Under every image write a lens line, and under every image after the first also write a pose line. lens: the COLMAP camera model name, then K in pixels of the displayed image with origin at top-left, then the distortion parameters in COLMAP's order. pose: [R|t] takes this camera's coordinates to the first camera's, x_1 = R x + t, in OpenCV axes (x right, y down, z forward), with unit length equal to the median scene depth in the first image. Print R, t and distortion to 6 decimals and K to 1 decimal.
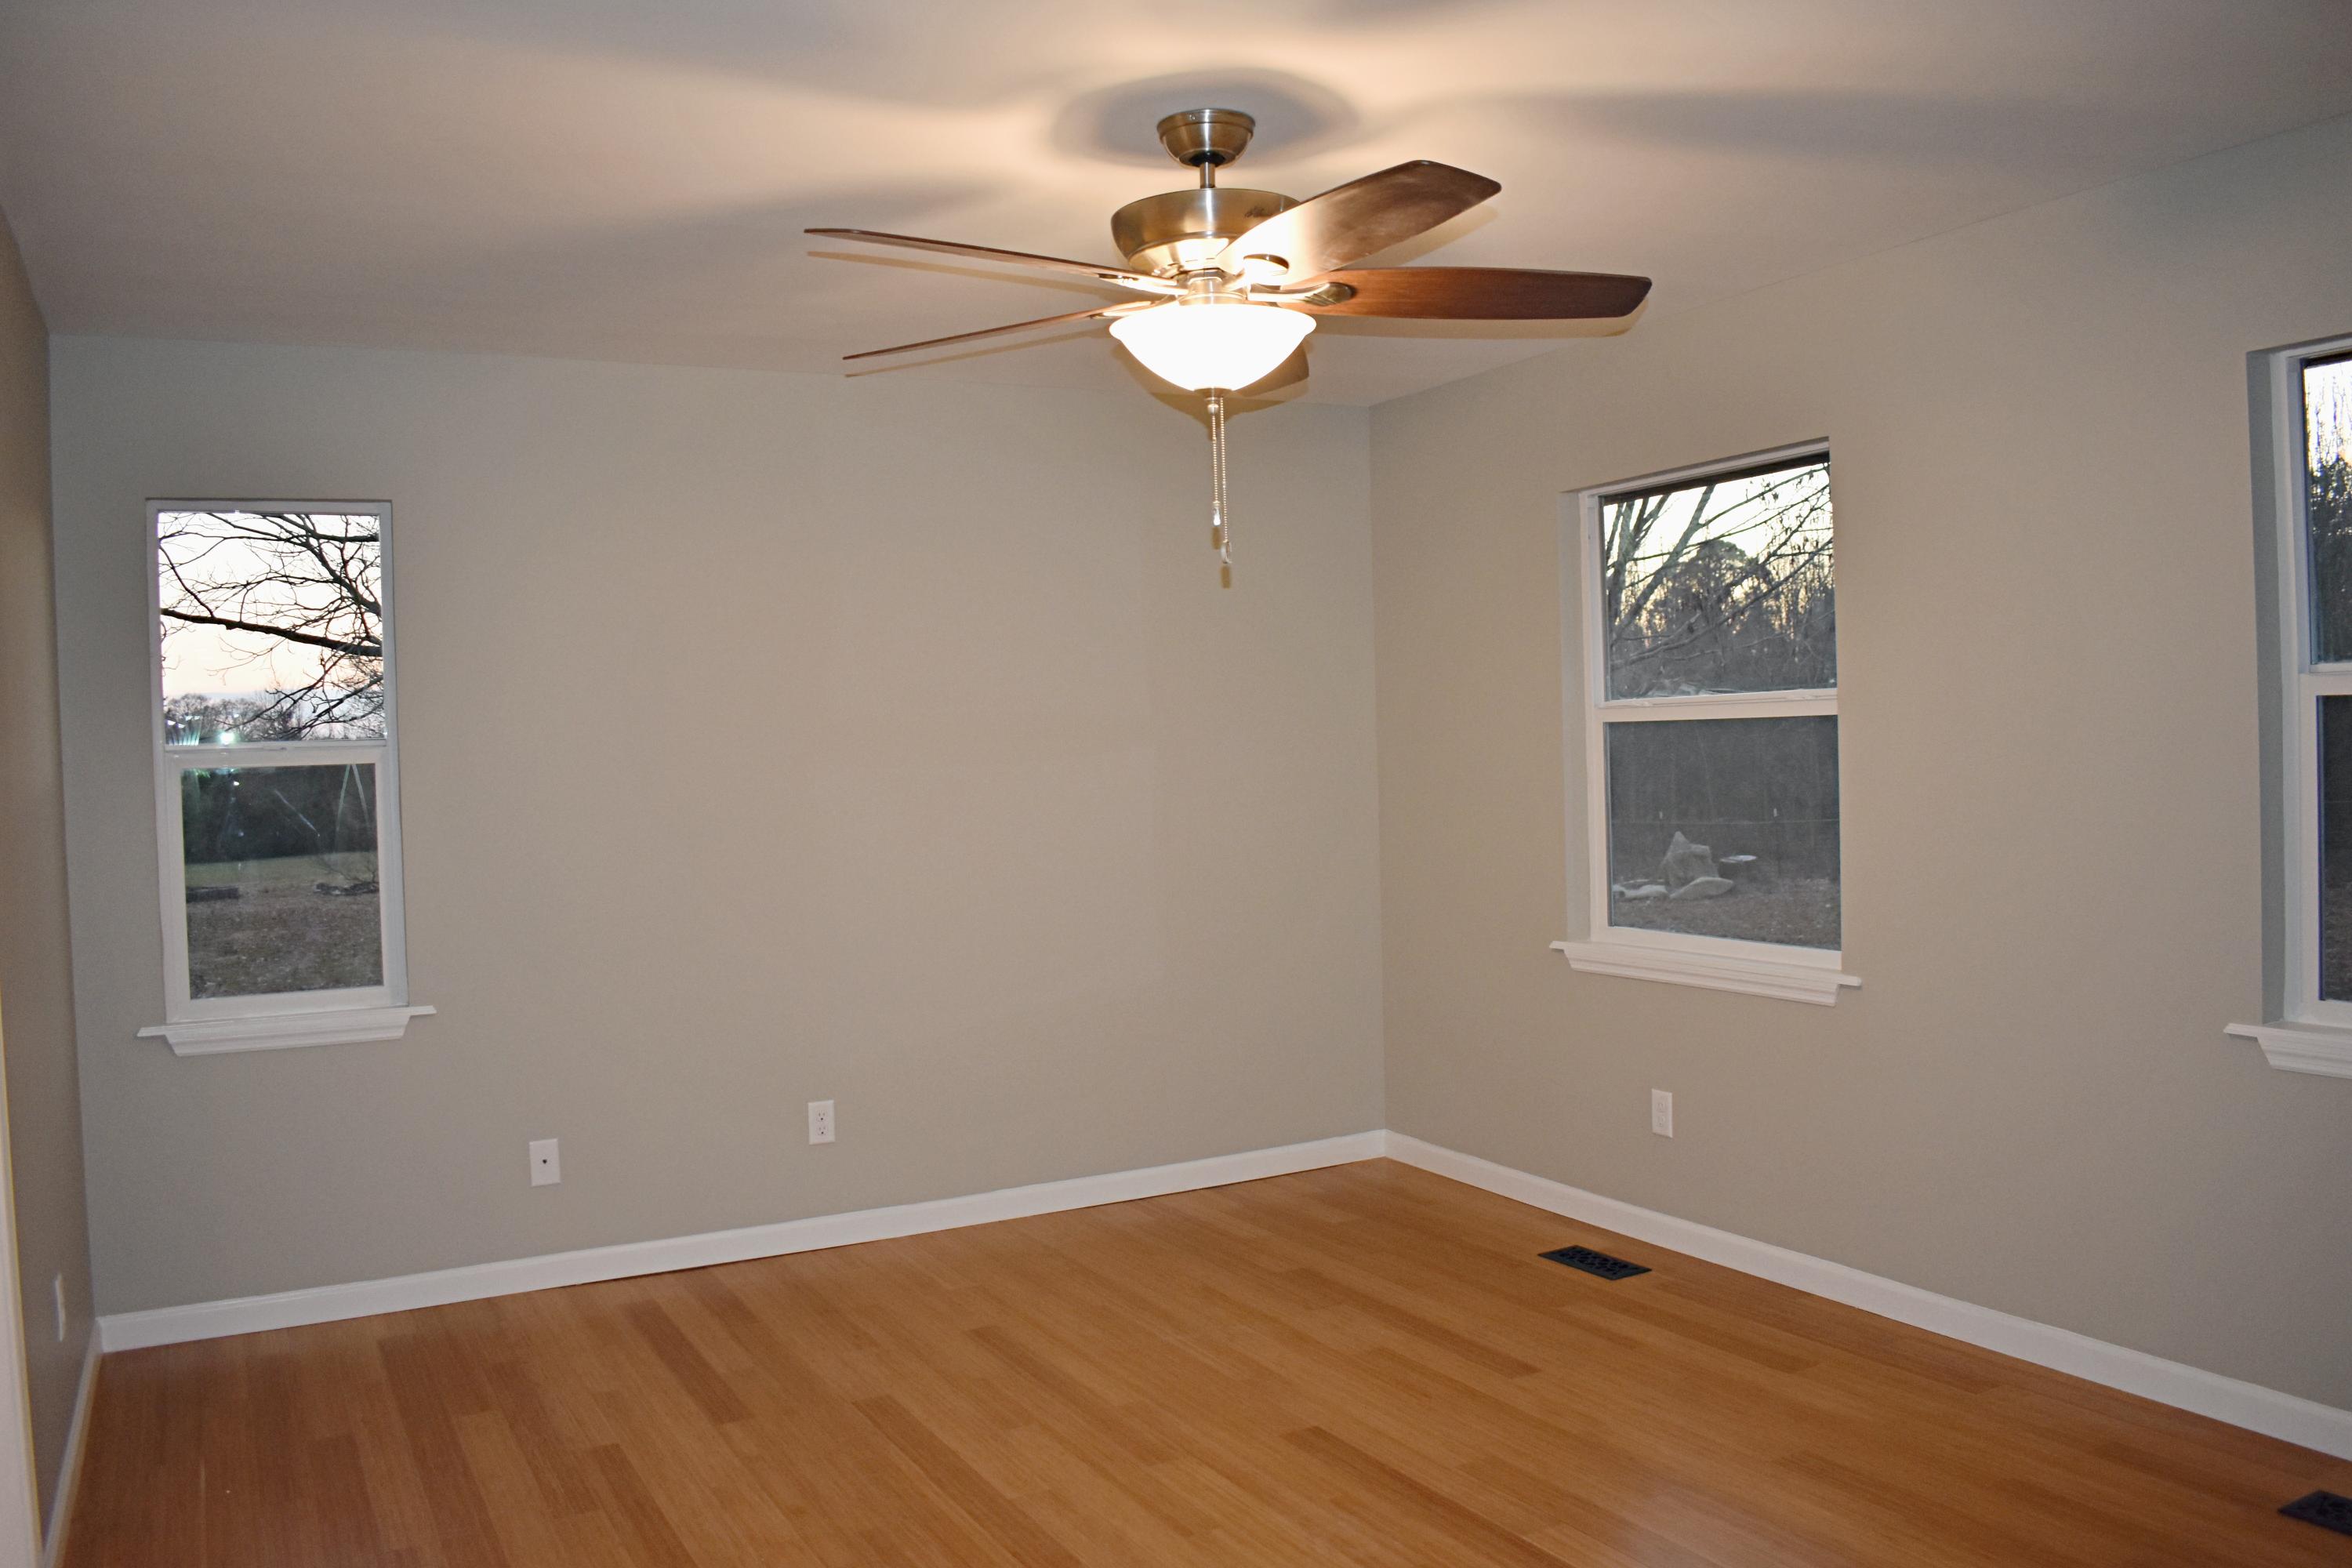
lens RADIAL K [[1838.2, 0, 1183.3], [0, 1838.2, 784.4], [0, 0, 1]] dist [-0.092347, 0.010508]
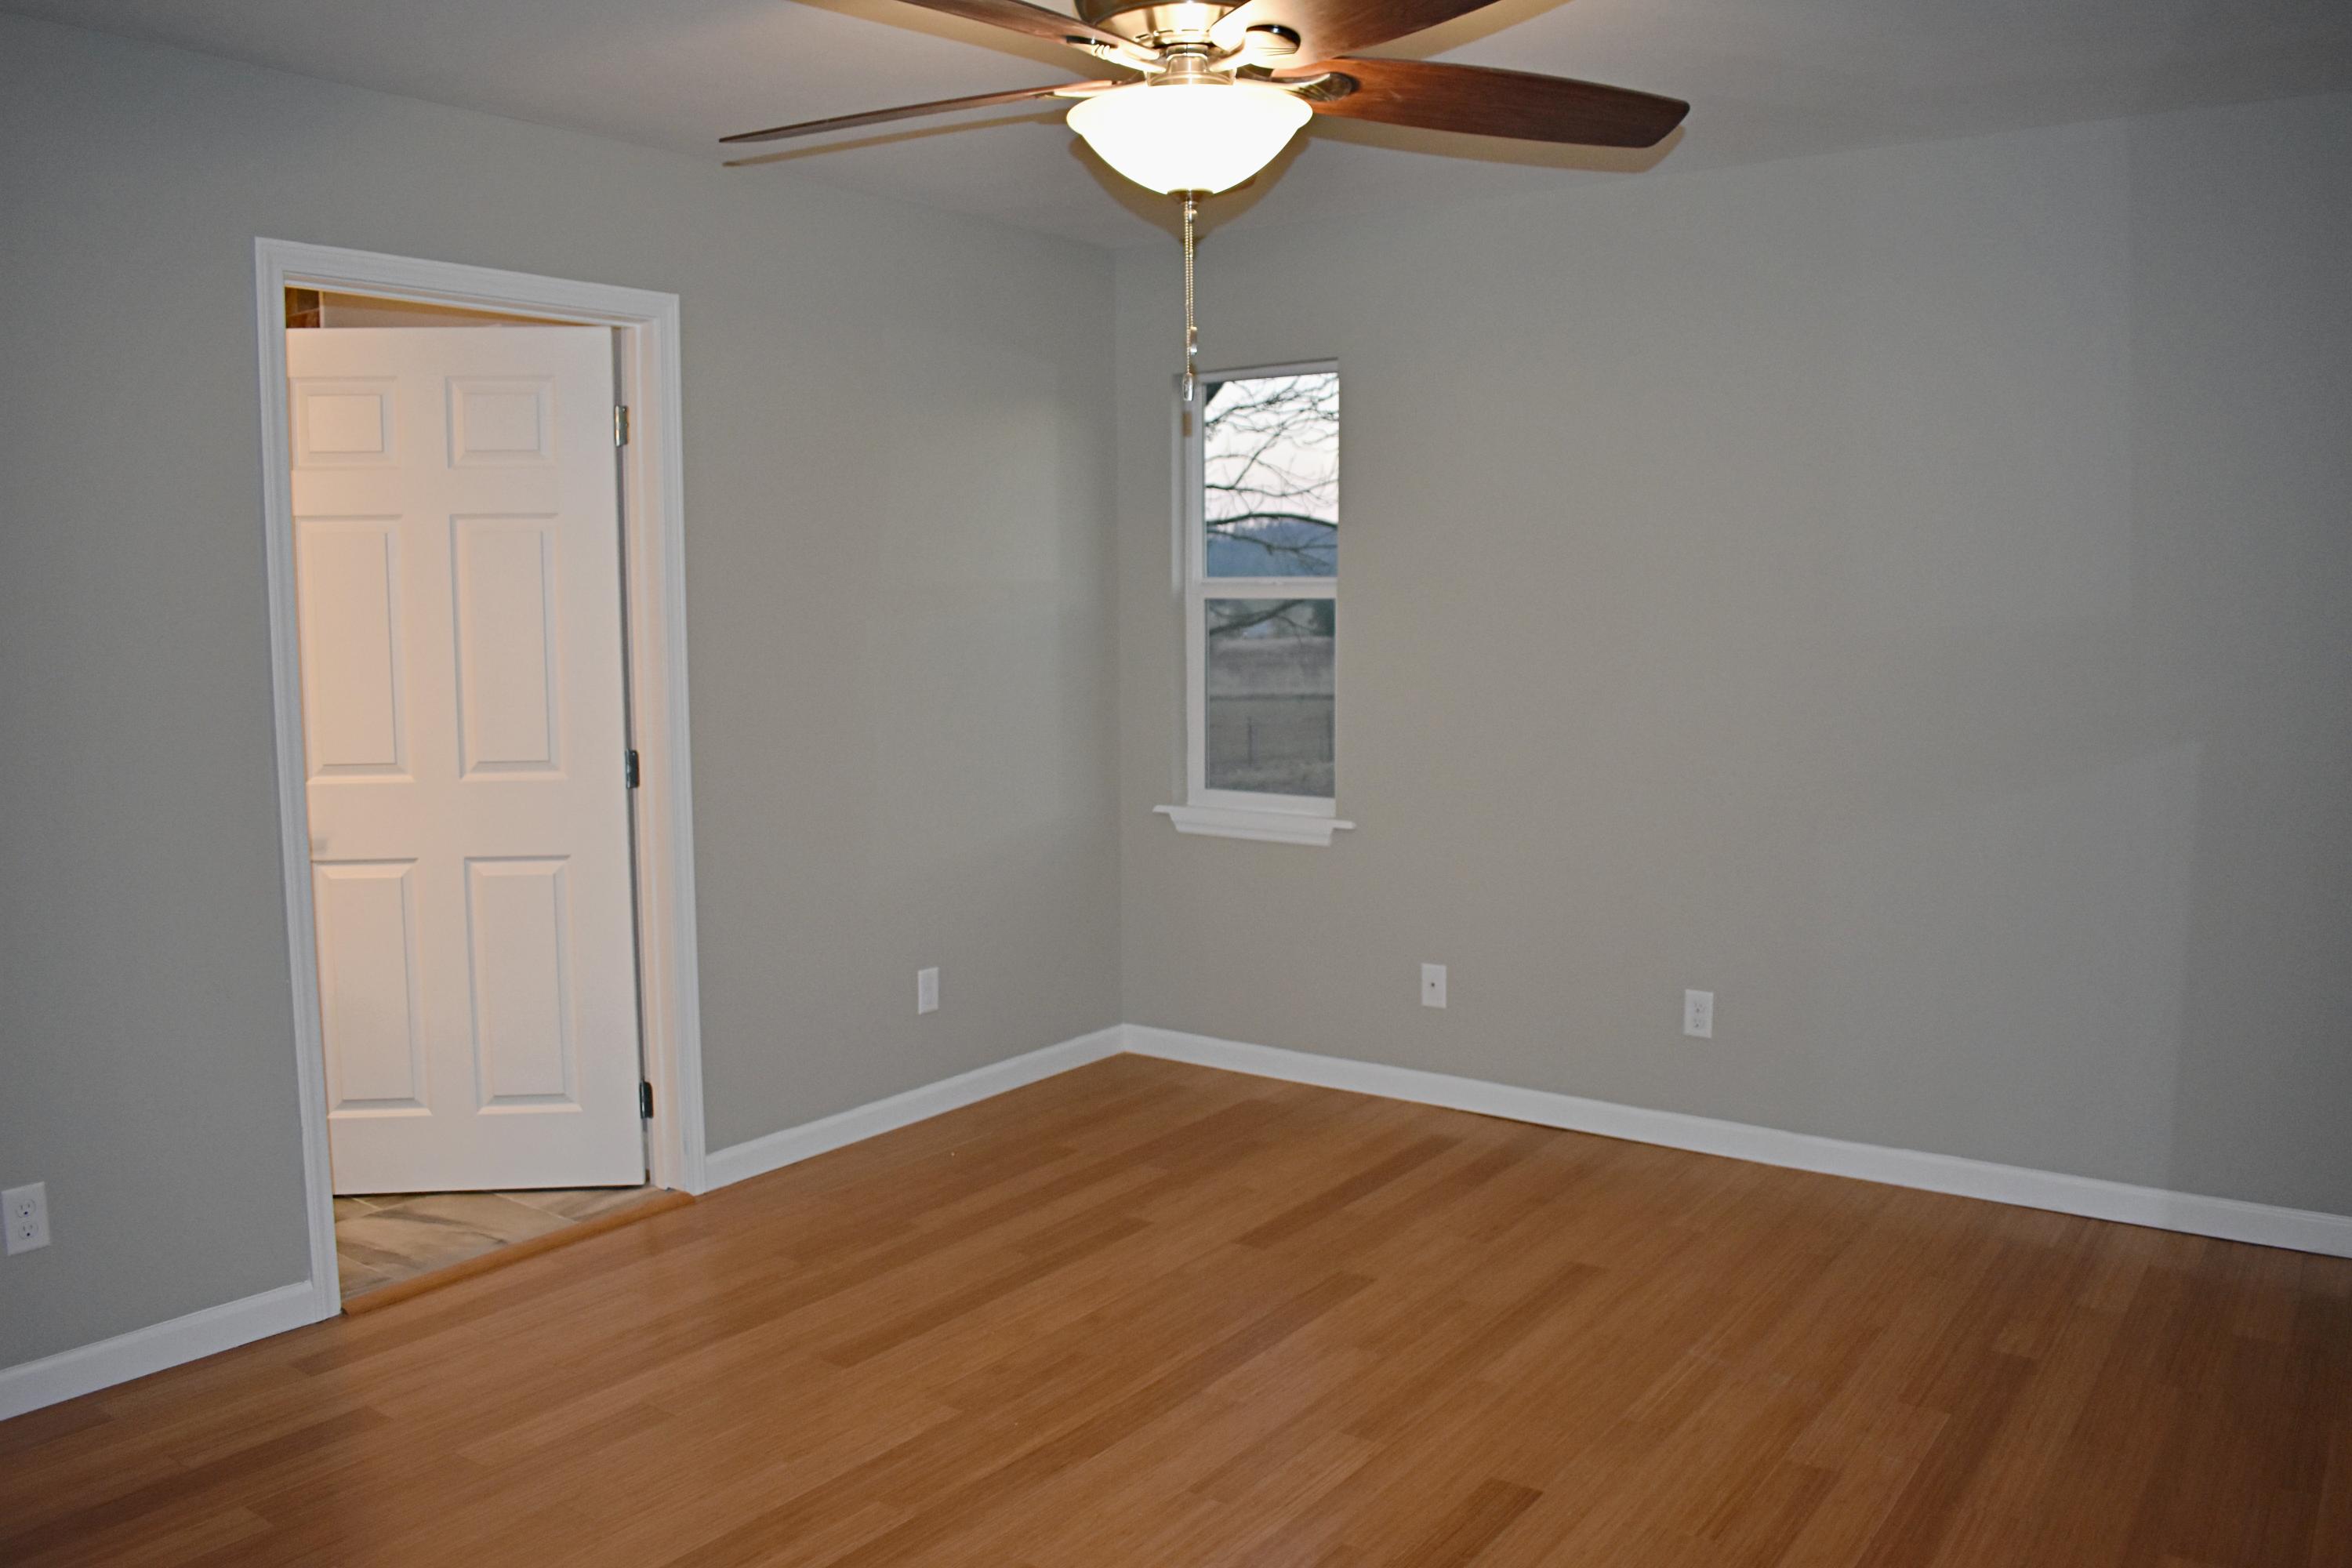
lens RADIAL K [[1838.2, 0, 1181.0], [0, 1838.2, 783.8], [0, 0, 1]] dist [-0.092347, 0.010508]
pose [[0.442939, 0.123299, -0.888033, 0.592749], [-0.032814, 0.992064, 0.121376, -0.036624], [0.895951, -0.024623, 0.443470, 0.465788]]
